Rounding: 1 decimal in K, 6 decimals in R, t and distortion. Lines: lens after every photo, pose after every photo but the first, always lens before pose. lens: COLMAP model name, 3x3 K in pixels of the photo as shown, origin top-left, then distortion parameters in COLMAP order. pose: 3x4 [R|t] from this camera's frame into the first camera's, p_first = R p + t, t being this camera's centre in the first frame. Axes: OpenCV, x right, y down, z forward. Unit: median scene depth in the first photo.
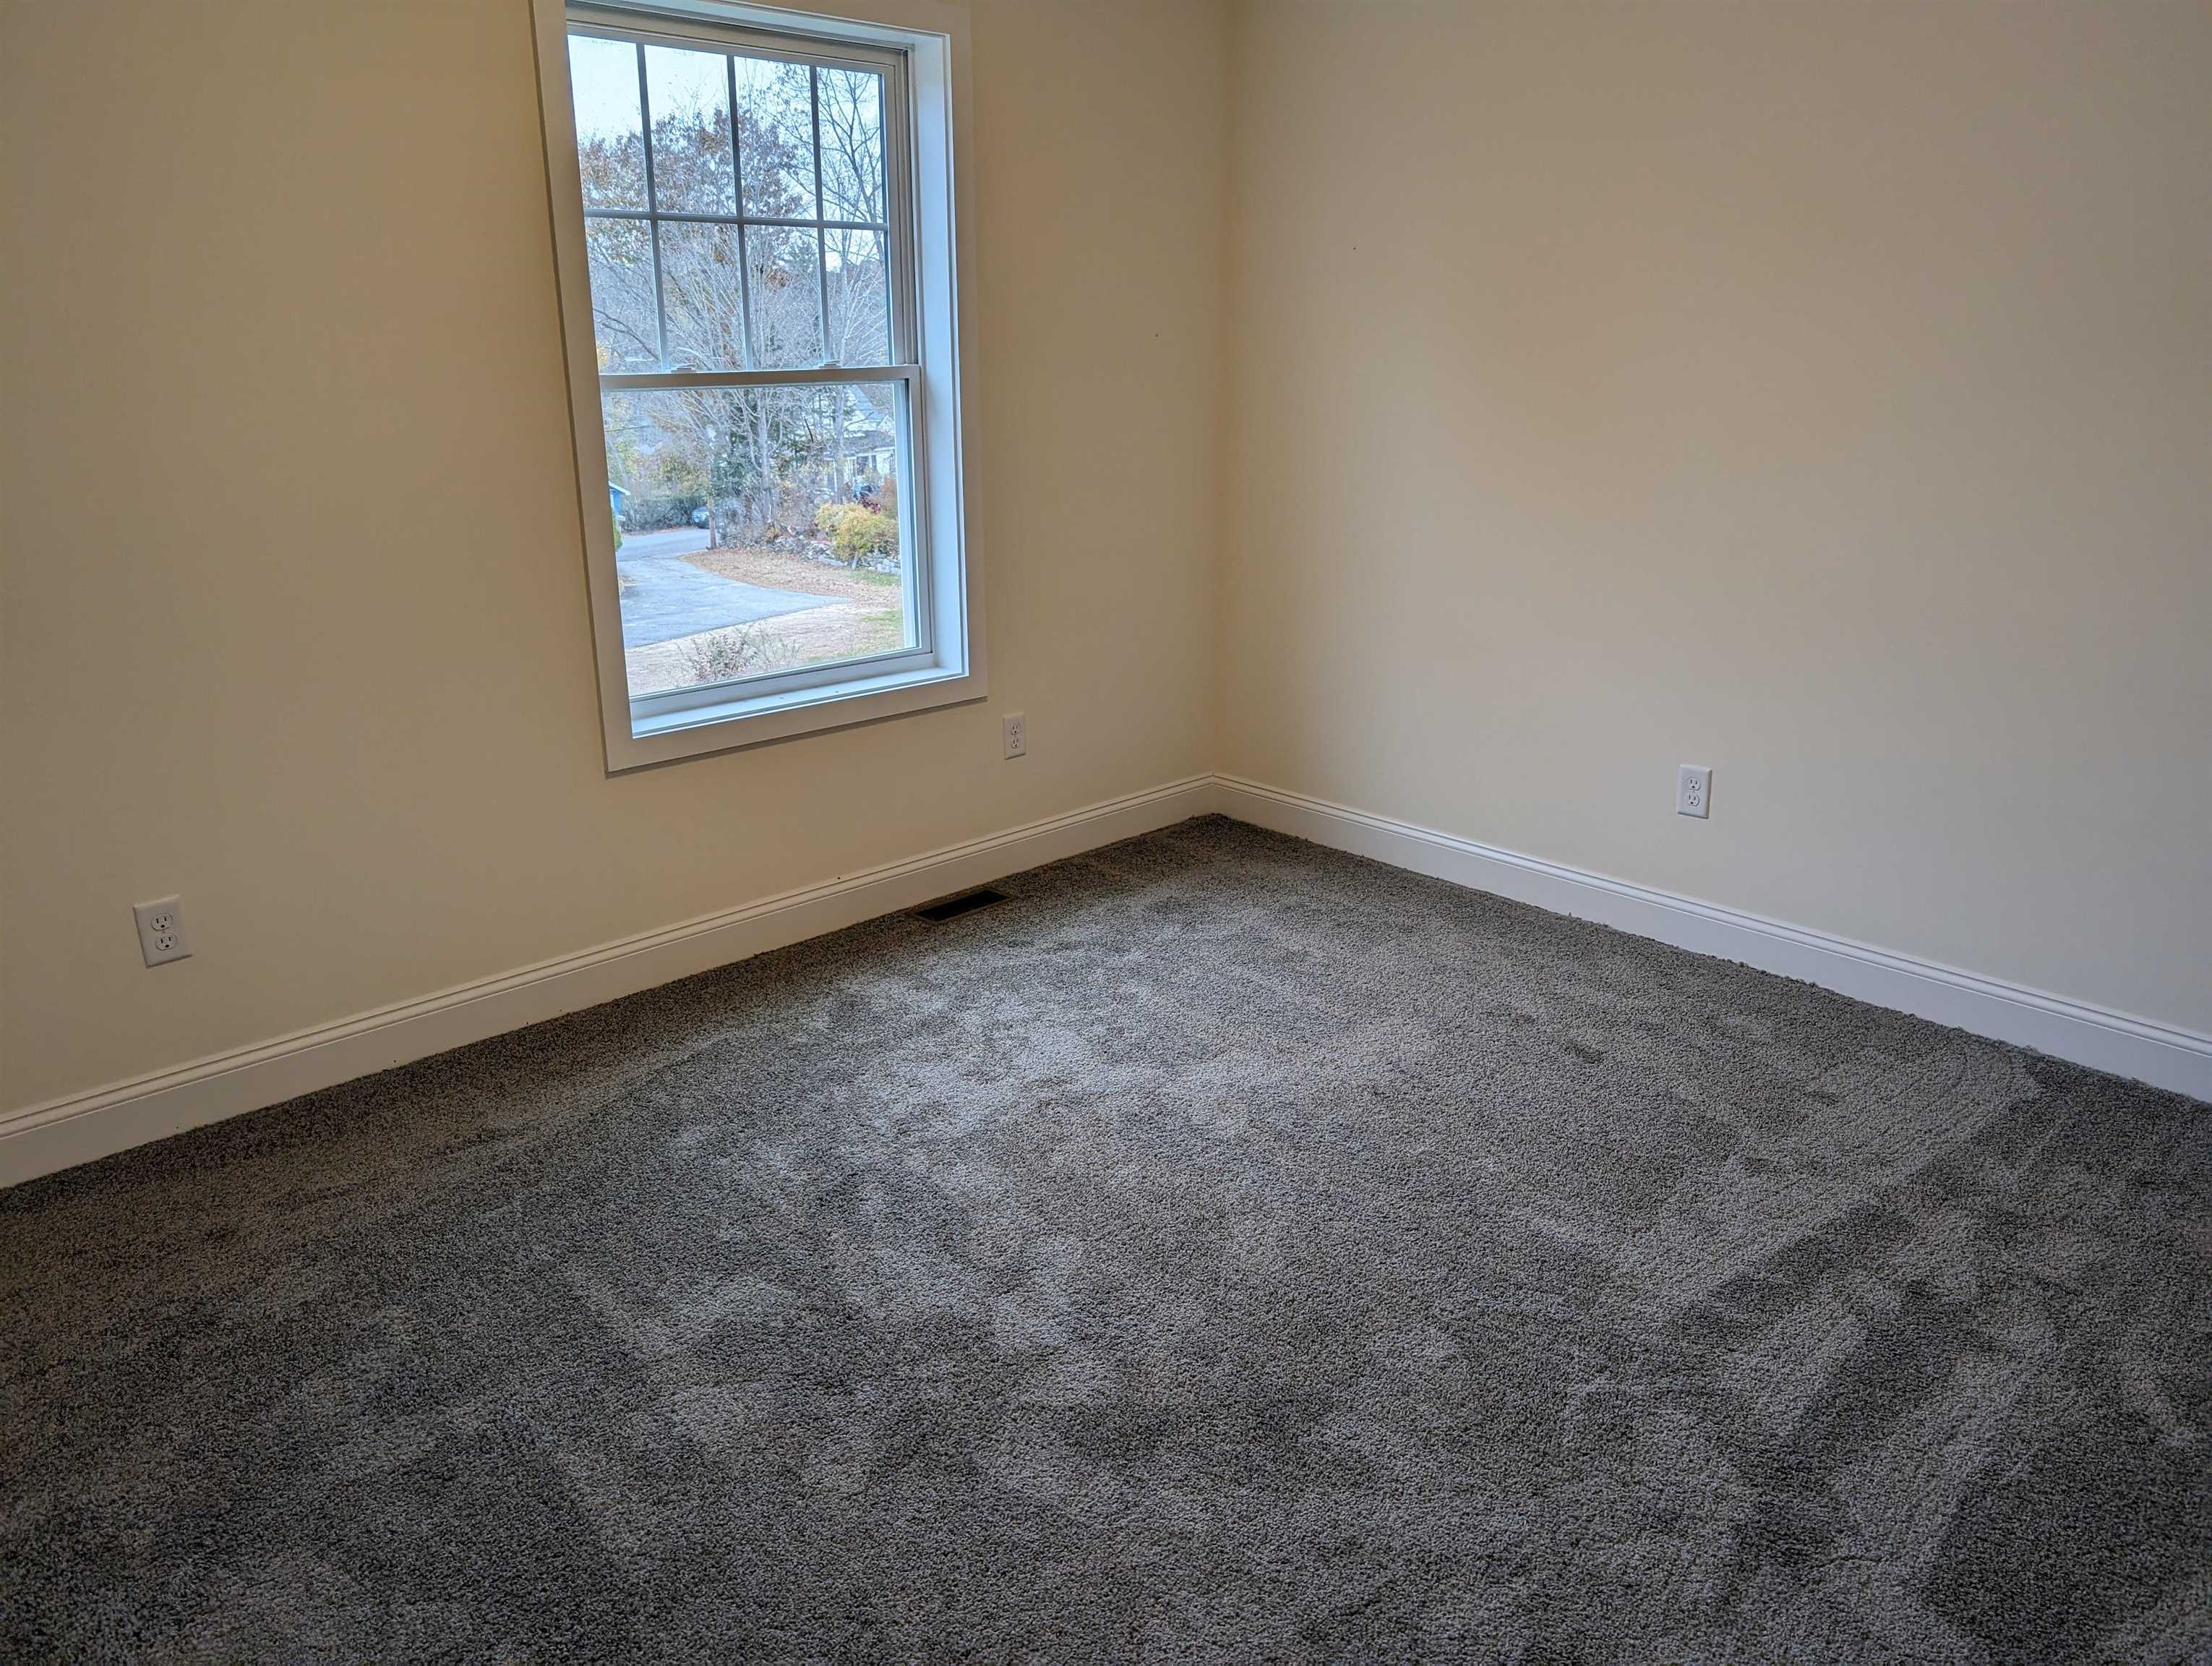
lens RADIAL K [[1591.5, 0, 1147.8], [0, 1591.5, 790.5], [0, 0, 1]] dist [0.026691, 0.000256]
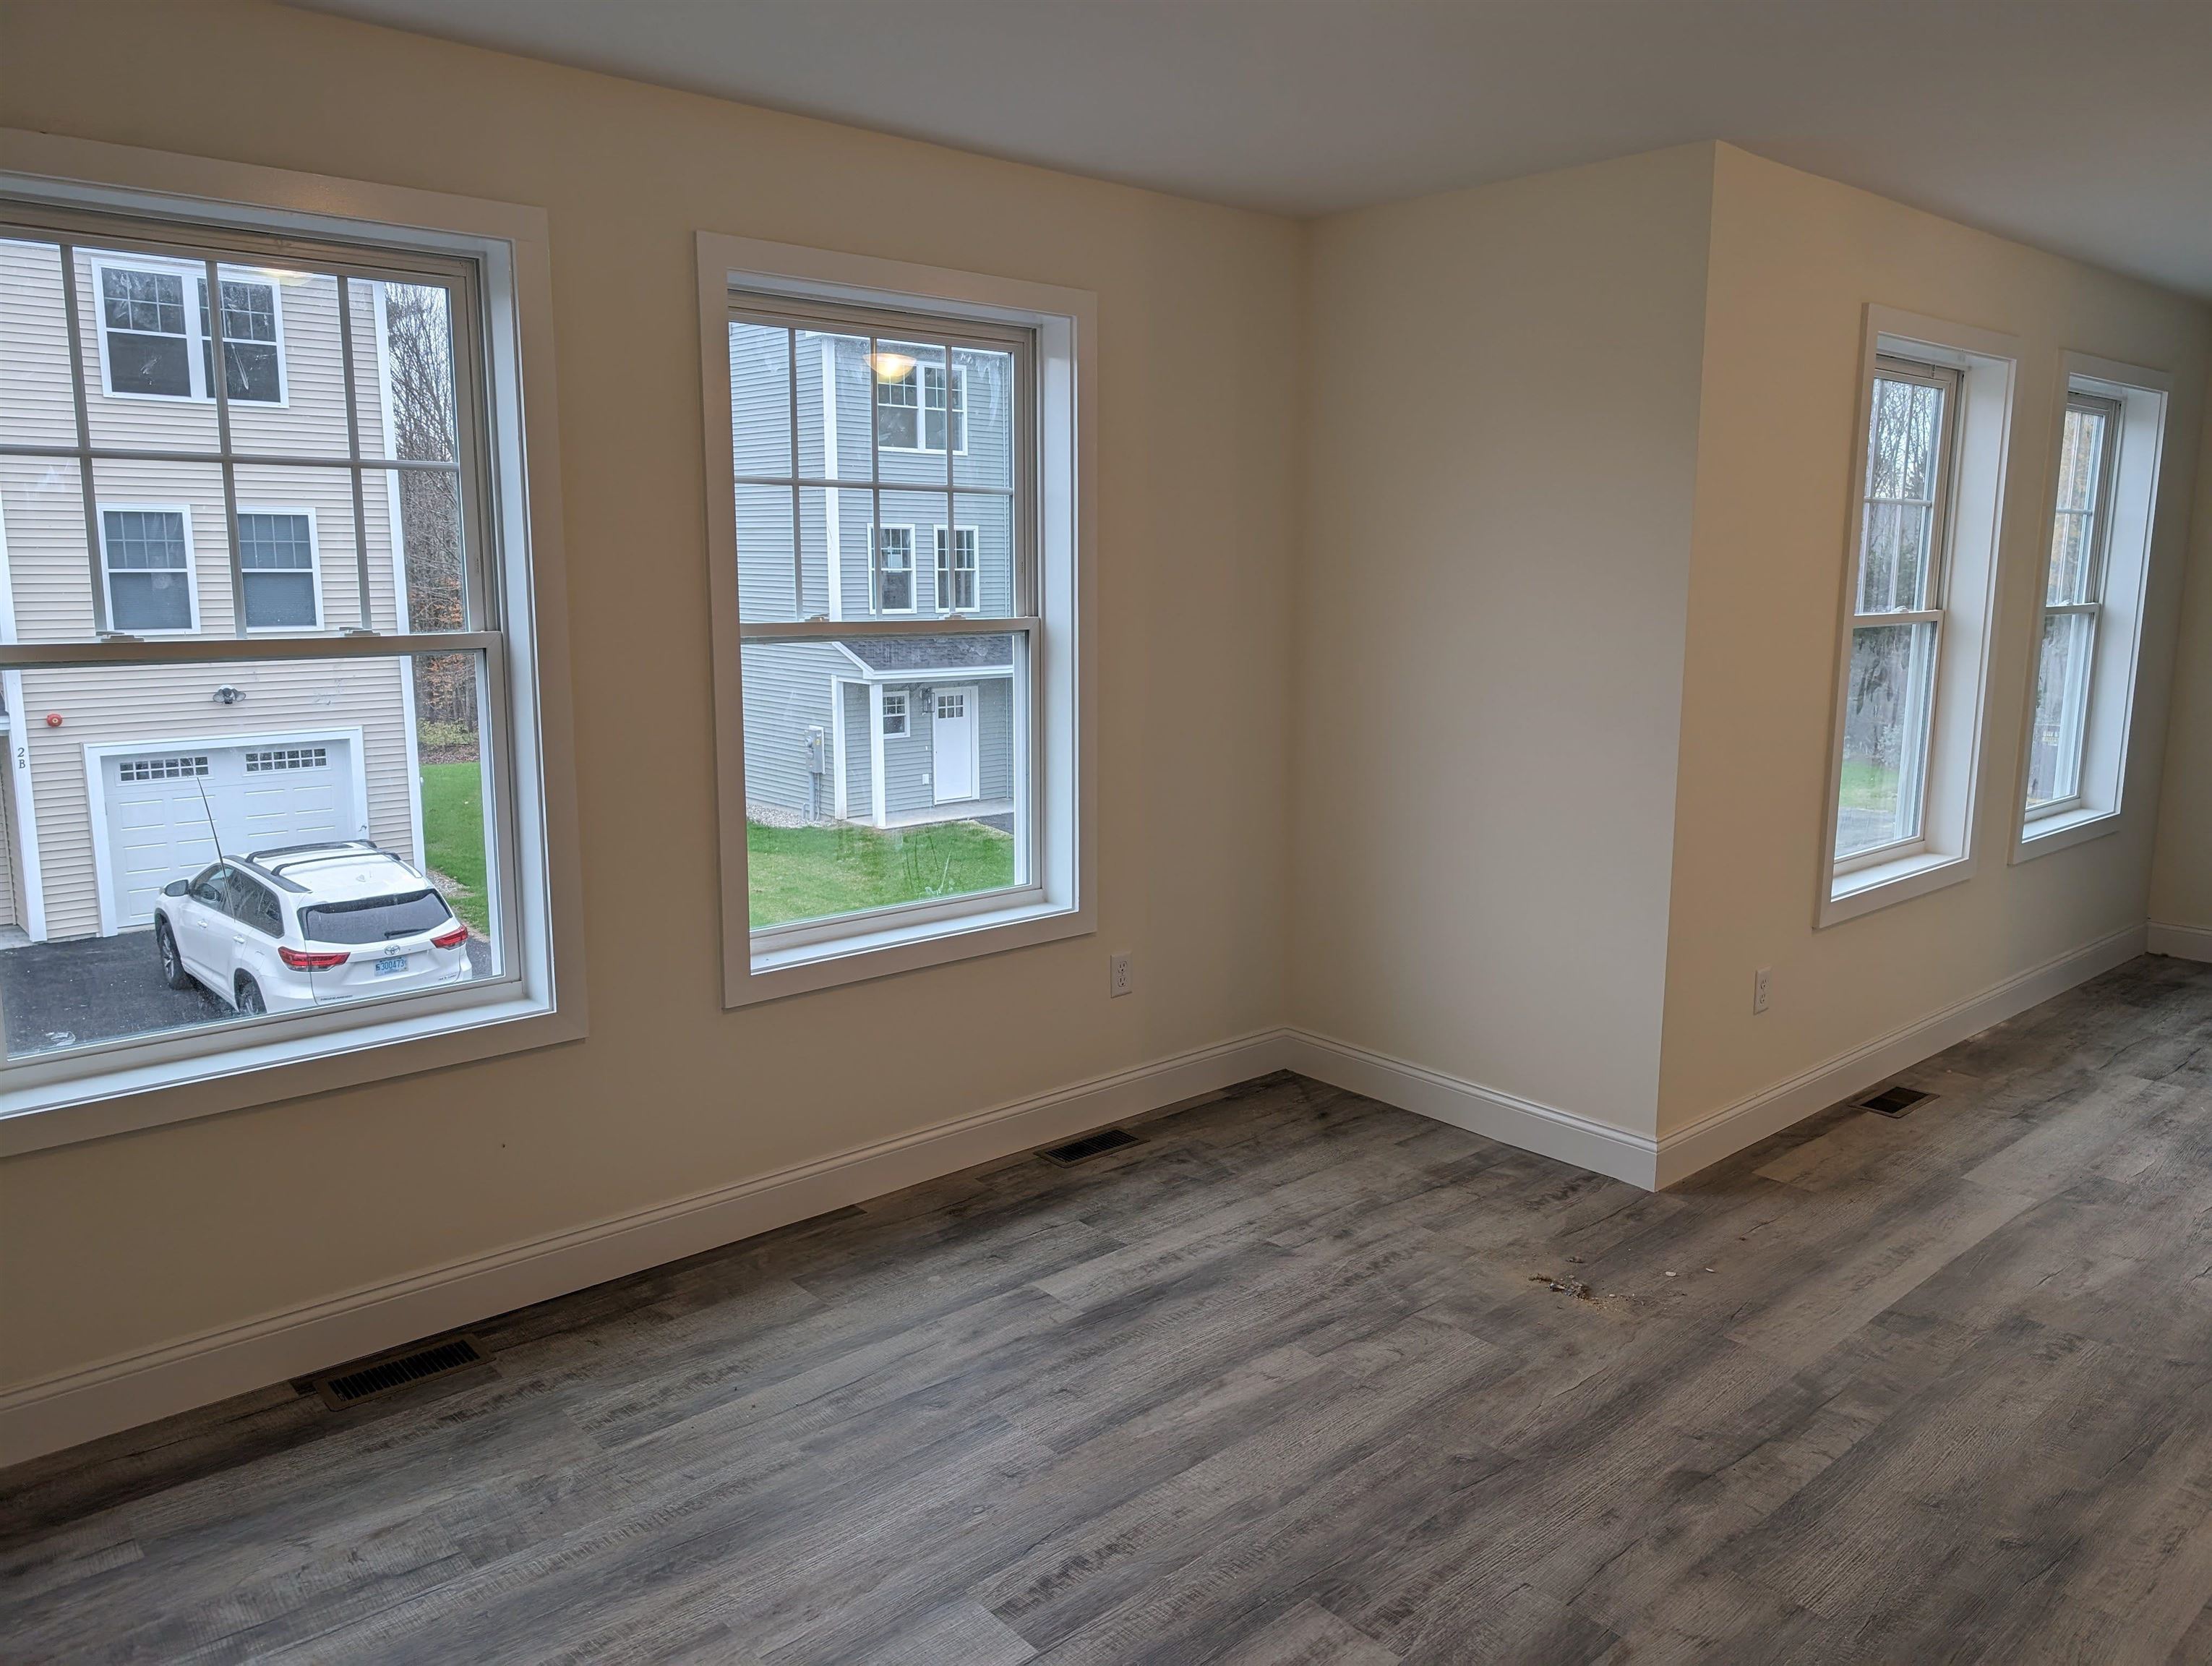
lens RADIAL K [[1591.5, 0, 1147.8], [0, 1591.5, 790.5], [0, 0, 1]] dist [0.026691, 0.000256]
pose [[0.997078, 0.005474, -0.076200, 0.027474], [-0.016835, 0.988654, -0.149264, -0.007865], [0.074518, 0.150111, 0.985857, 0.026857]]
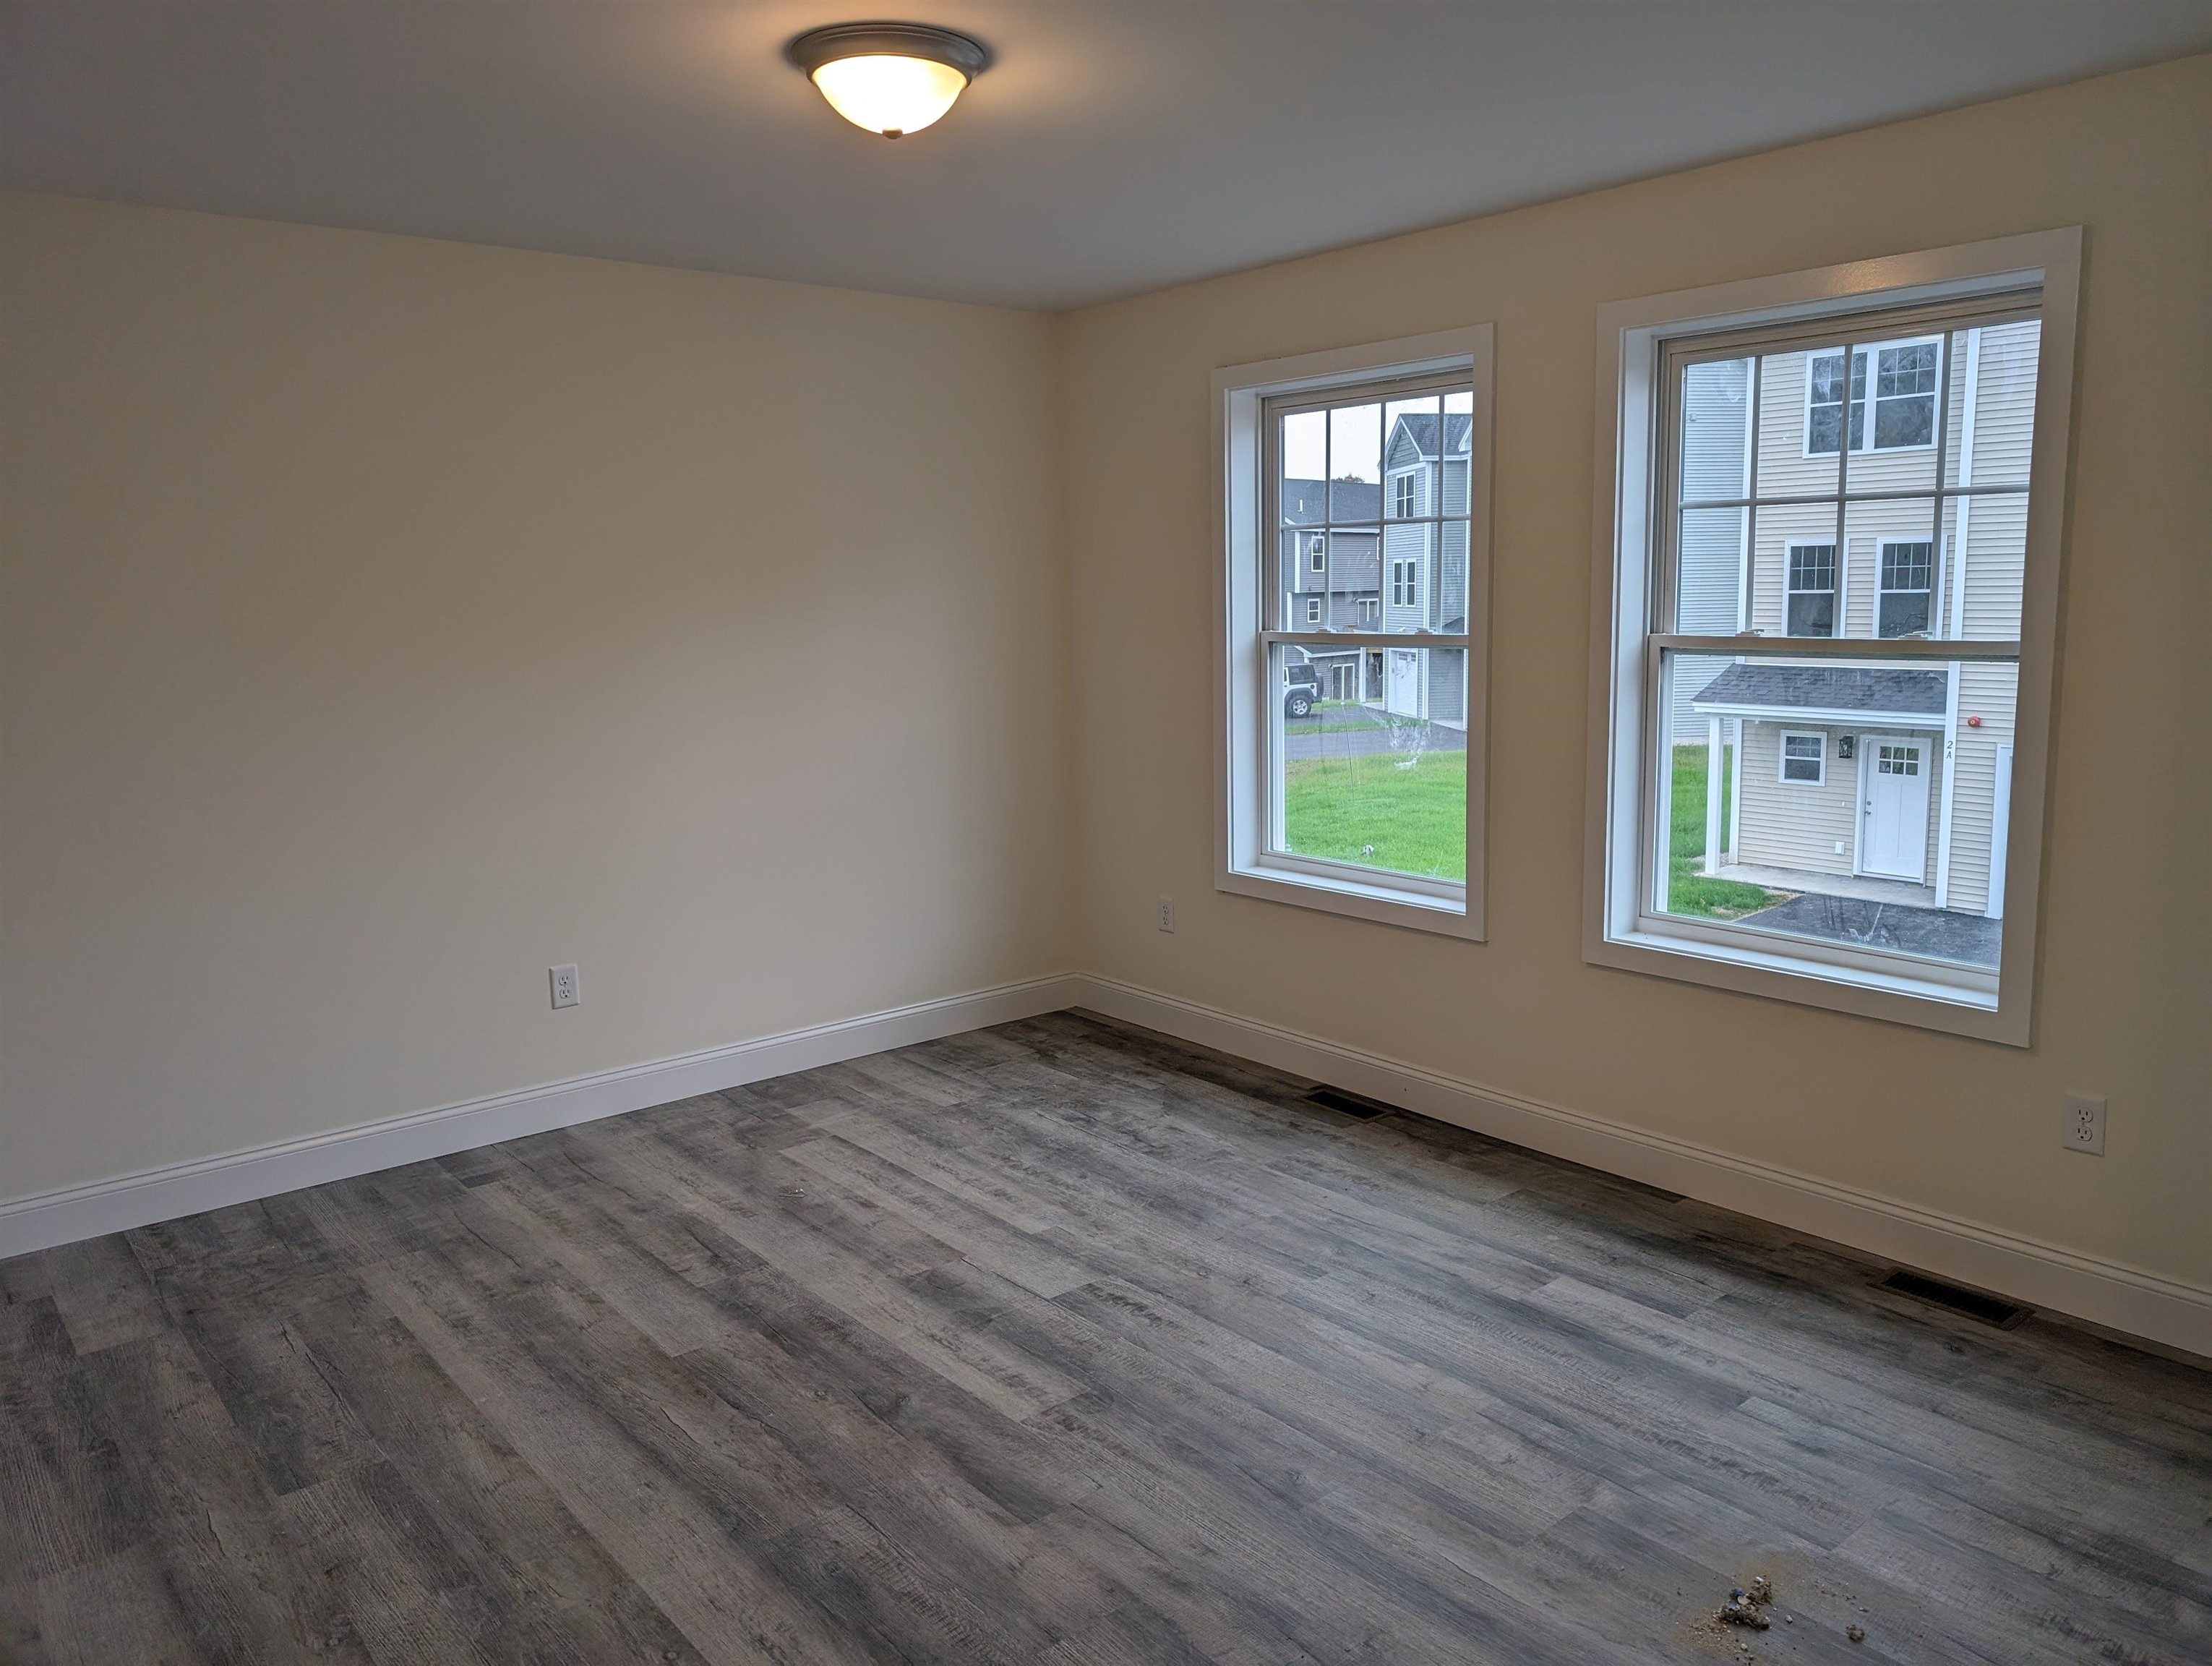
lens RADIAL K [[1591.5, 0, 1147.8], [0, 1591.5, 790.5], [0, 0, 1]] dist [0.026691, 0.000256]
pose [[-0.096561, 0.116447, -0.988492, 0.093719], [-0.281589, 0.949363, 0.139345, -0.023894], [0.954664, 0.291804, -0.058881, 0.083414]]
